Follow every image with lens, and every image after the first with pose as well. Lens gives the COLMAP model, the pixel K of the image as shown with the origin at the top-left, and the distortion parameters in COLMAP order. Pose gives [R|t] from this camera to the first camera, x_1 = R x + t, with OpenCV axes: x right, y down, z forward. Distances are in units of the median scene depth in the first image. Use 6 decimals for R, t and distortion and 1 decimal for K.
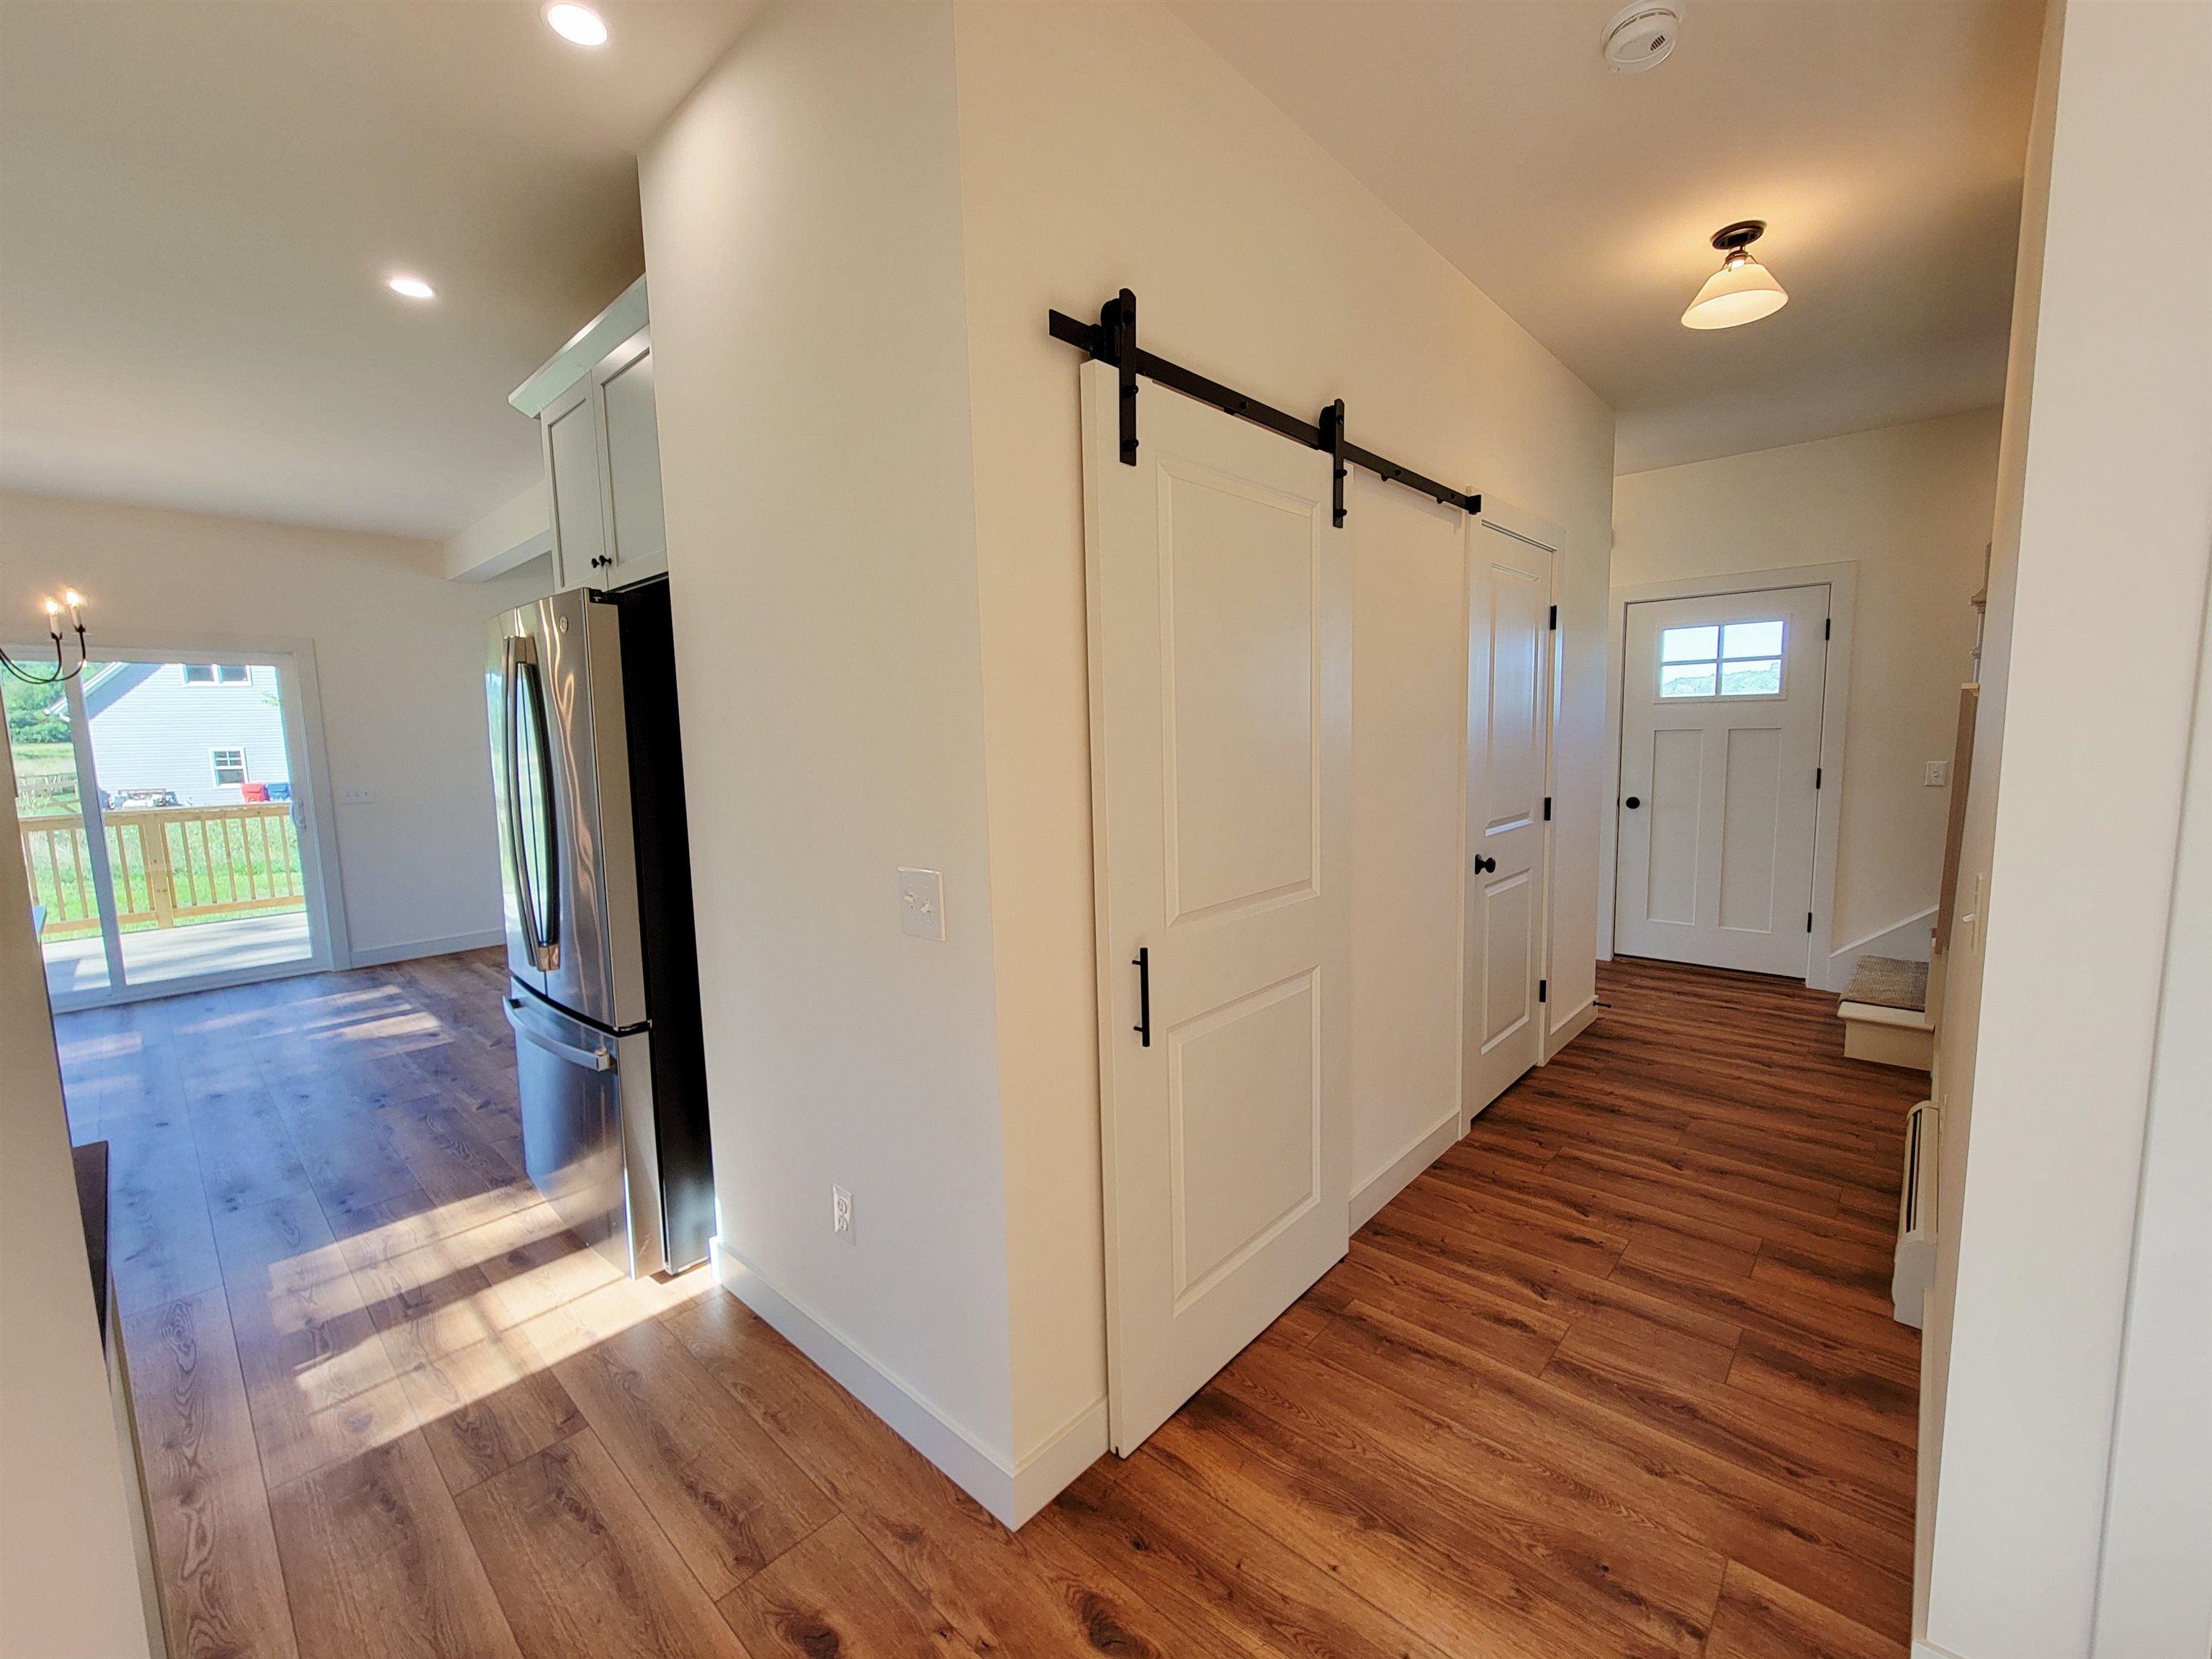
lens RADIAL K [[910.3, 0, 1120.3], [0, 910.3, 836.8], [0, 0, 1]] dist [-0.003069, 0.000484]
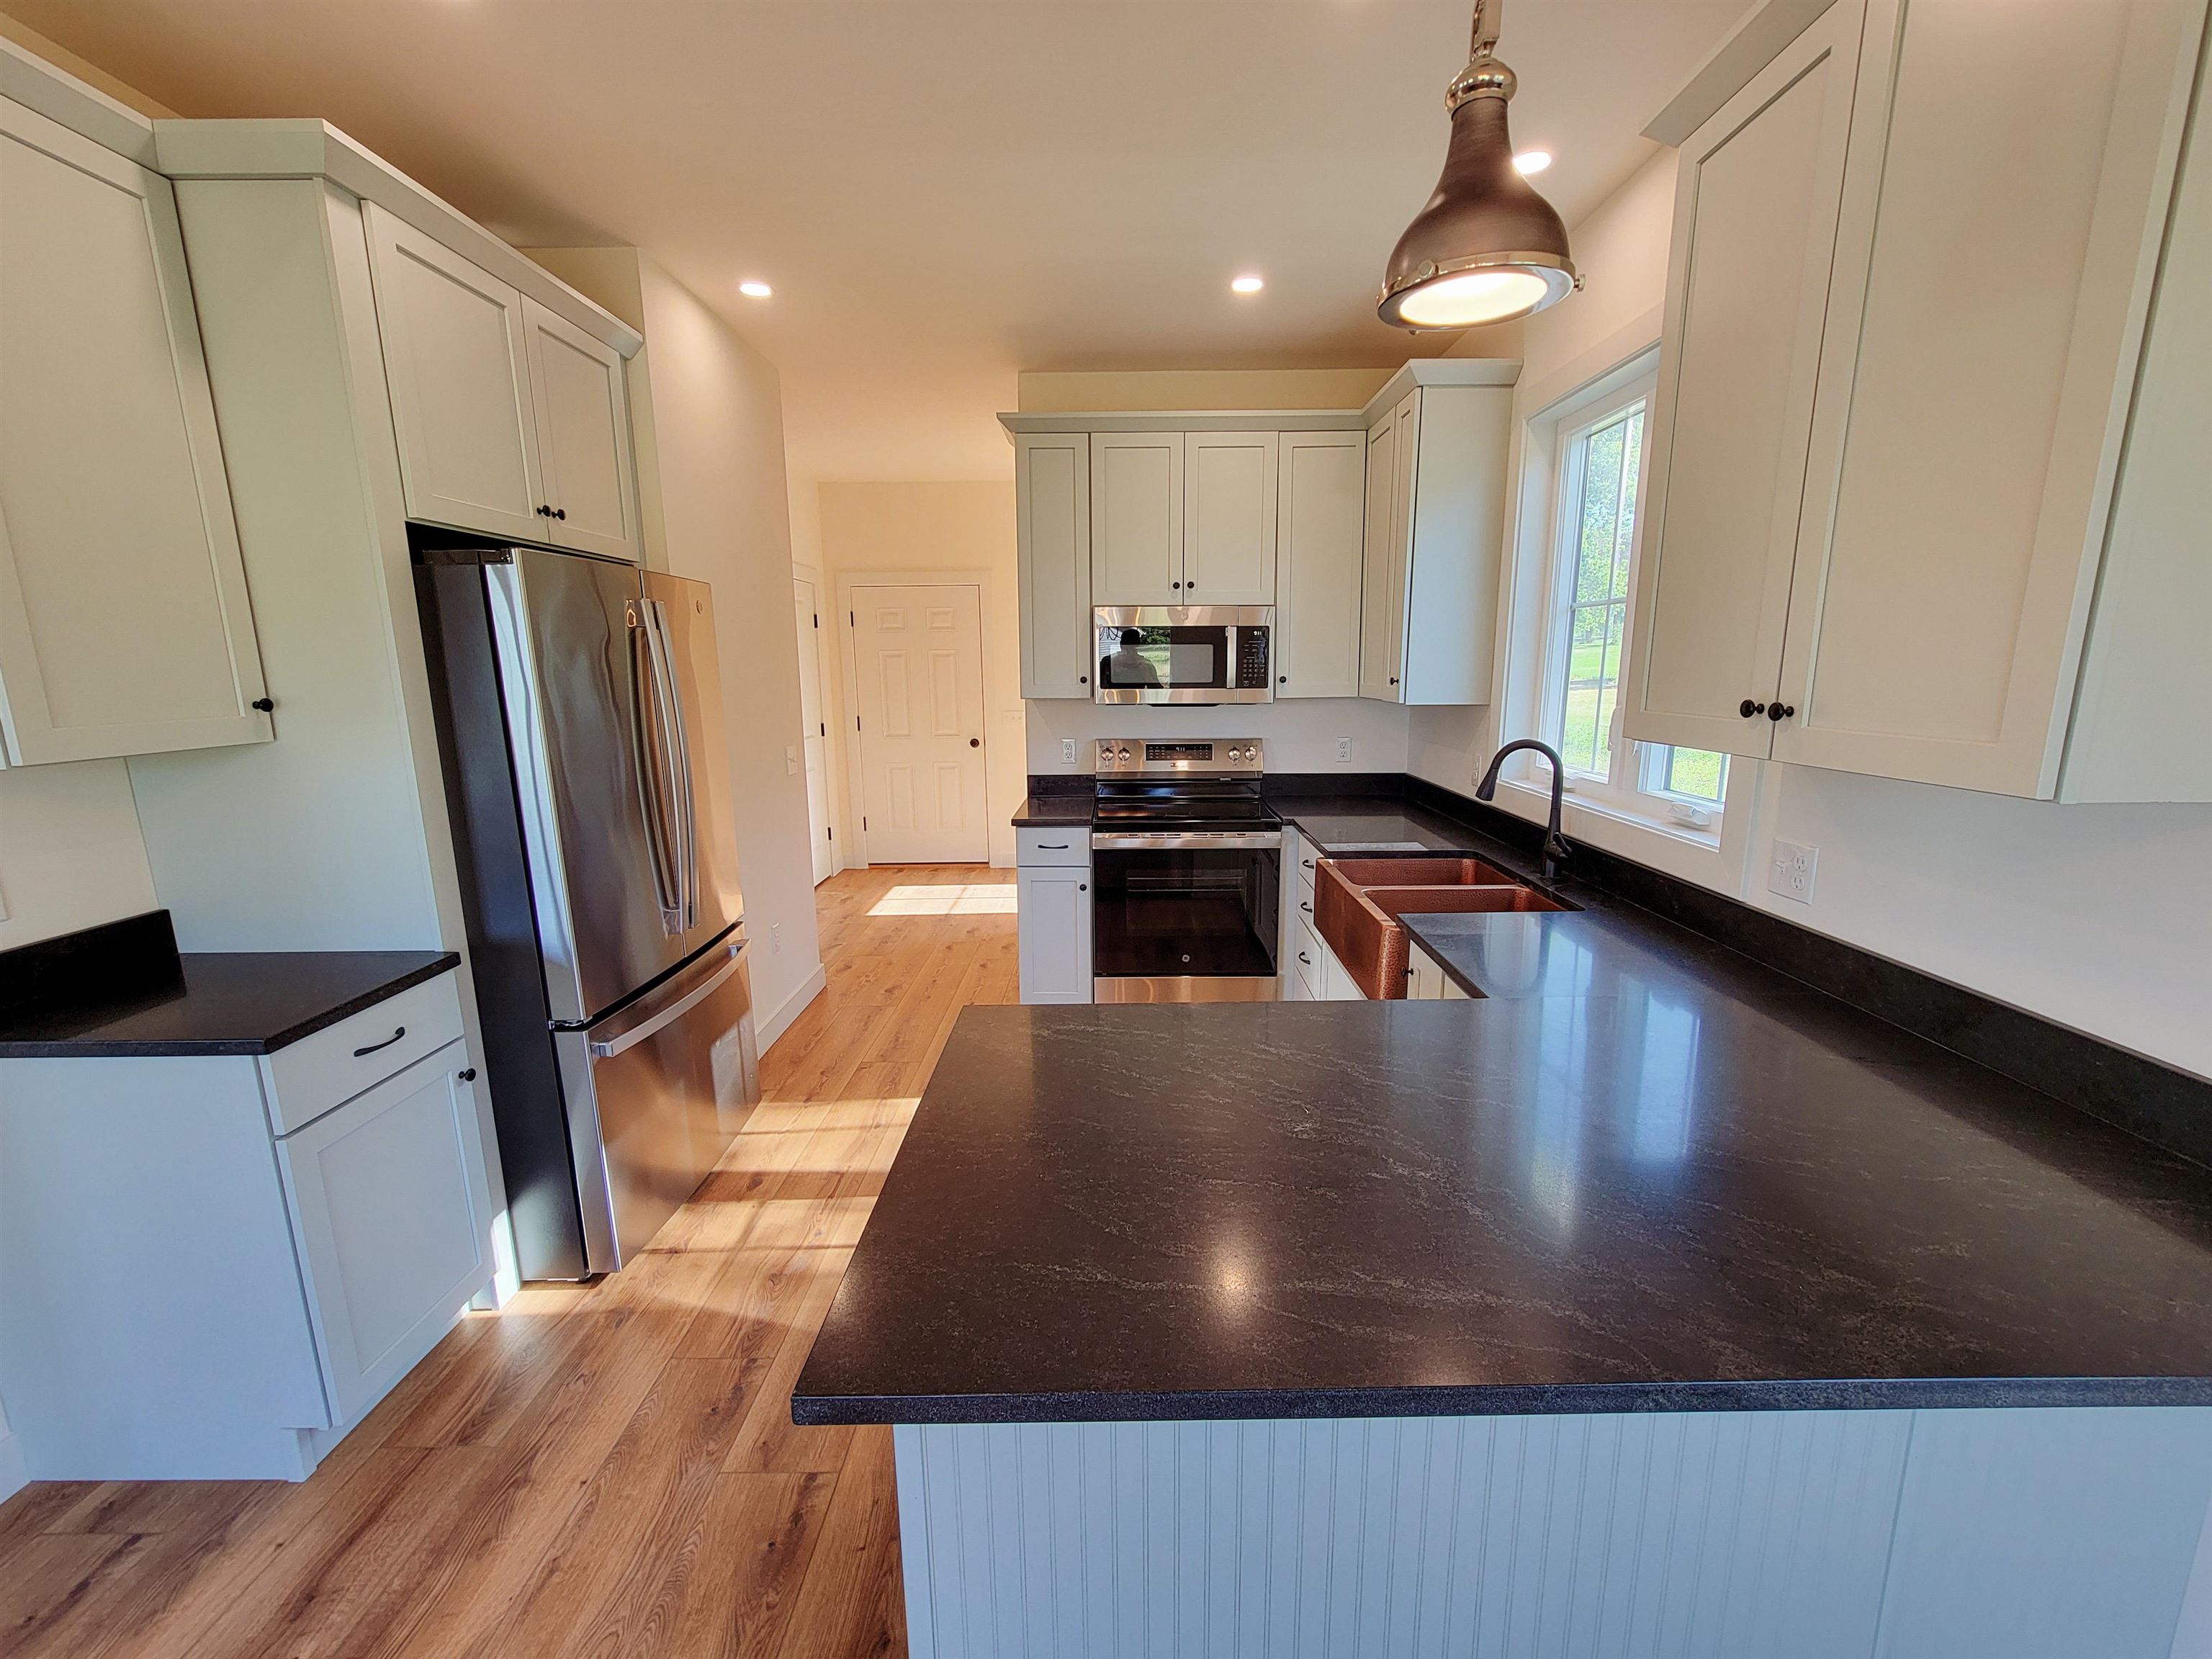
lens RADIAL K [[901.3, 0, 1119.3], [0, 901.3, 834.5], [0, 0, 1]] dist [-0.004592, 0.001030]
pose [[-0.671556, -0.116199, 0.731786, -1.265070], [0.104062, 0.963047, 0.248417, -0.118690], [-0.733610, 0.242977, -0.634648, 0.941657]]
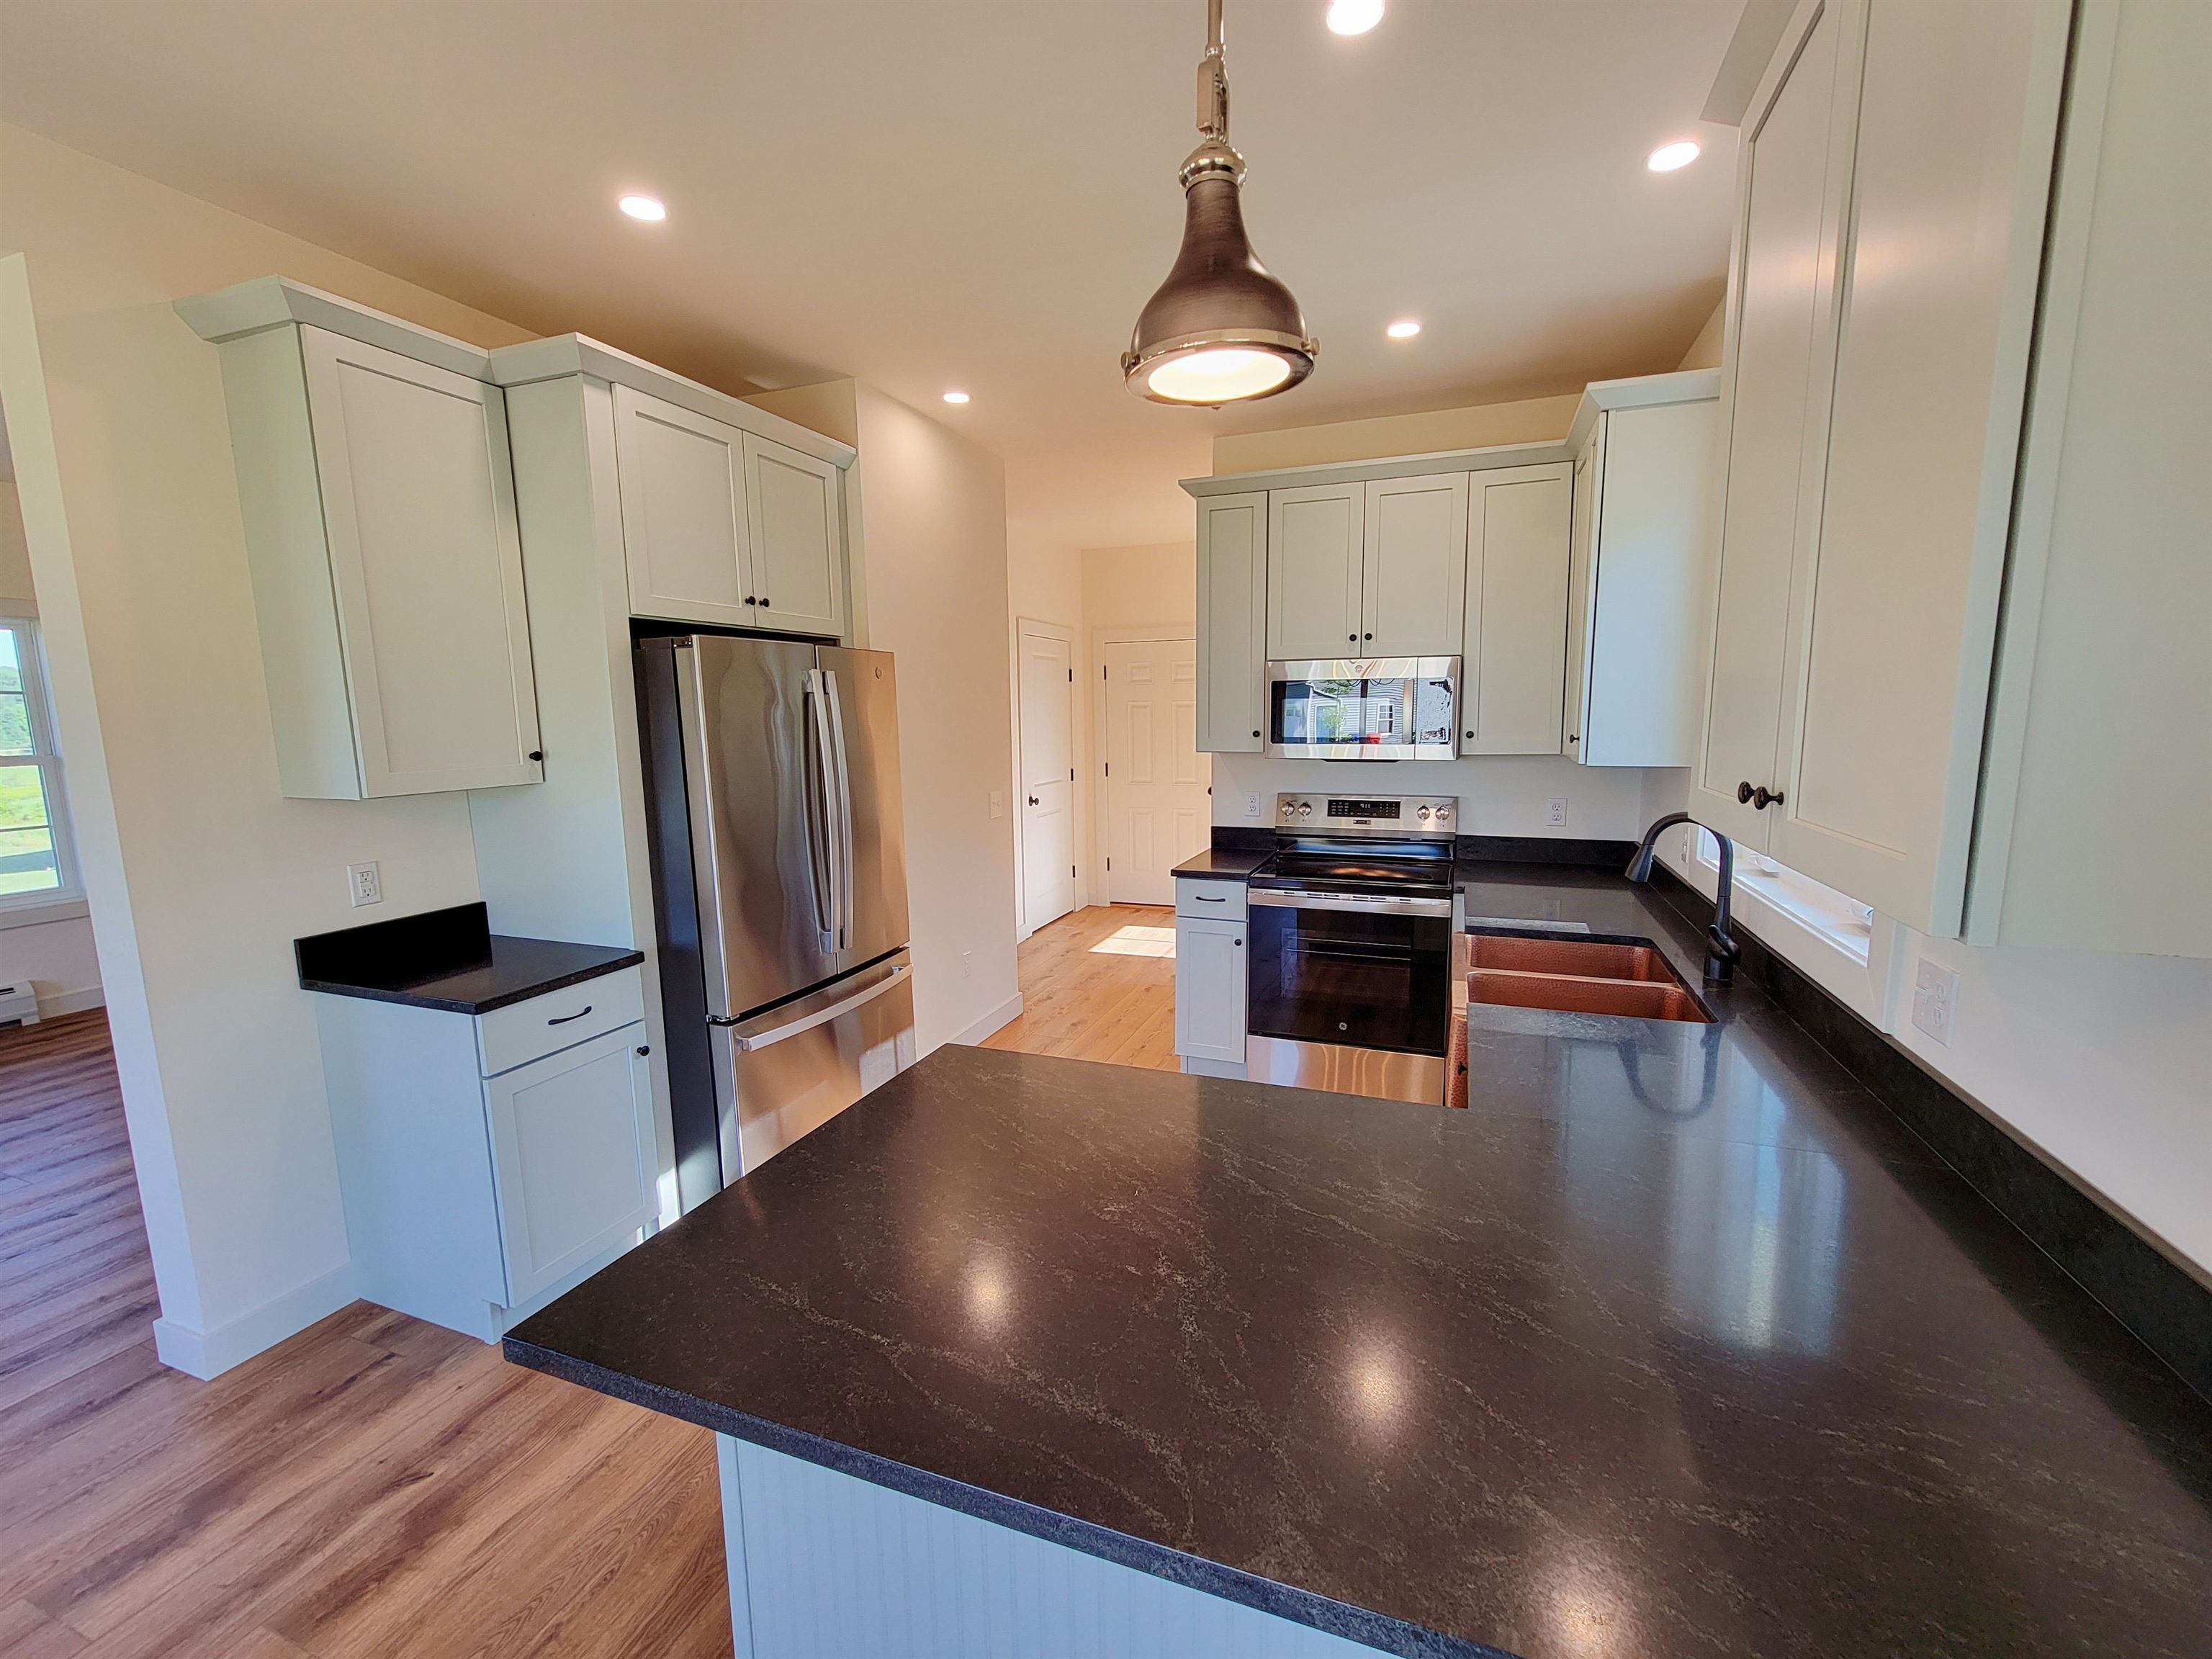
lens RADIAL K [[901.3, 0, 1119.3], [0, 901.3, 834.5], [0, 0, 1]] dist [-0.004592, 0.001030]
pose [[-0.369233, -0.104591, 0.923433, -1.376591], [0.124869, 0.979053, 0.160819, -0.108806], [-0.920910, 0.174688, -0.348438, 0.782780]]
